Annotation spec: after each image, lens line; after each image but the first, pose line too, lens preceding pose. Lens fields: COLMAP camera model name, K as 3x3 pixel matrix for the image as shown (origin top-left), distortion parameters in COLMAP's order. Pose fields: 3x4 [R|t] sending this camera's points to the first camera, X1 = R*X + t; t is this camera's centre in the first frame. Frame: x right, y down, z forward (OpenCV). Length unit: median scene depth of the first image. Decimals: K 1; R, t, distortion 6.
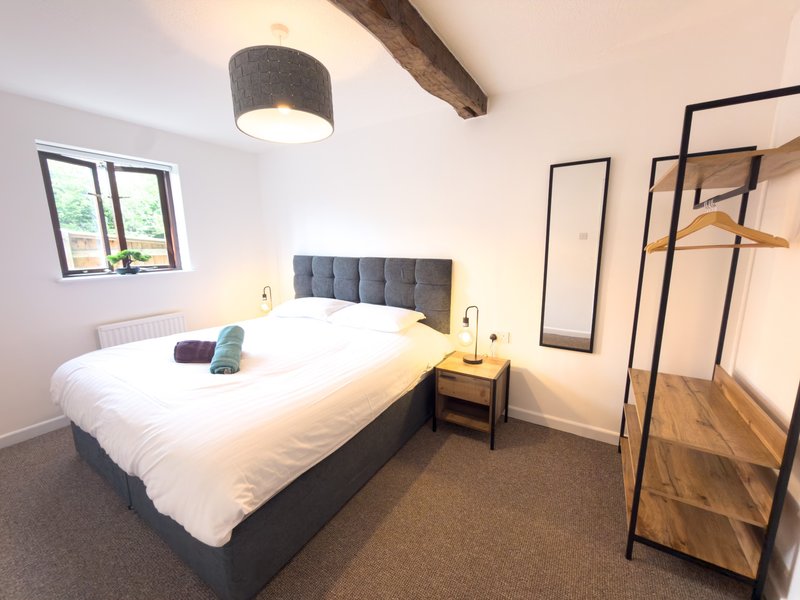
lens RADIAL K [[319.1, 0, 399.4], [0, 319.1, 300.4], [0, 0, 1]] dist [-0.000222, 0.000728]
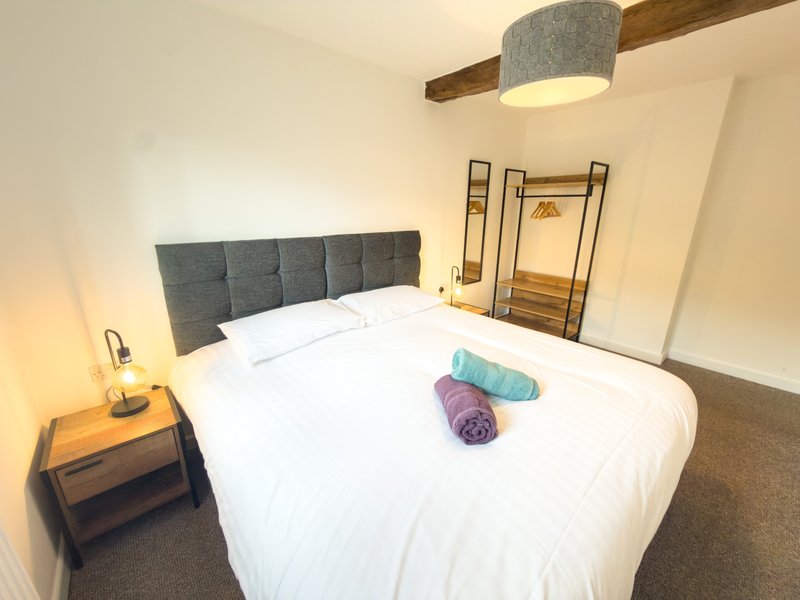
lens RADIAL K [[319.1, 0, 399.4], [0, 319.1, 300.4], [0, 0, 1]] dist [-0.000222, 0.000728]
pose [[0.306318, -0.260561, 0.915575, -0.927206], [0.162245, 0.962027, 0.219500, -0.147952], [-0.938001, 0.081311, 0.336961, 0.712177]]
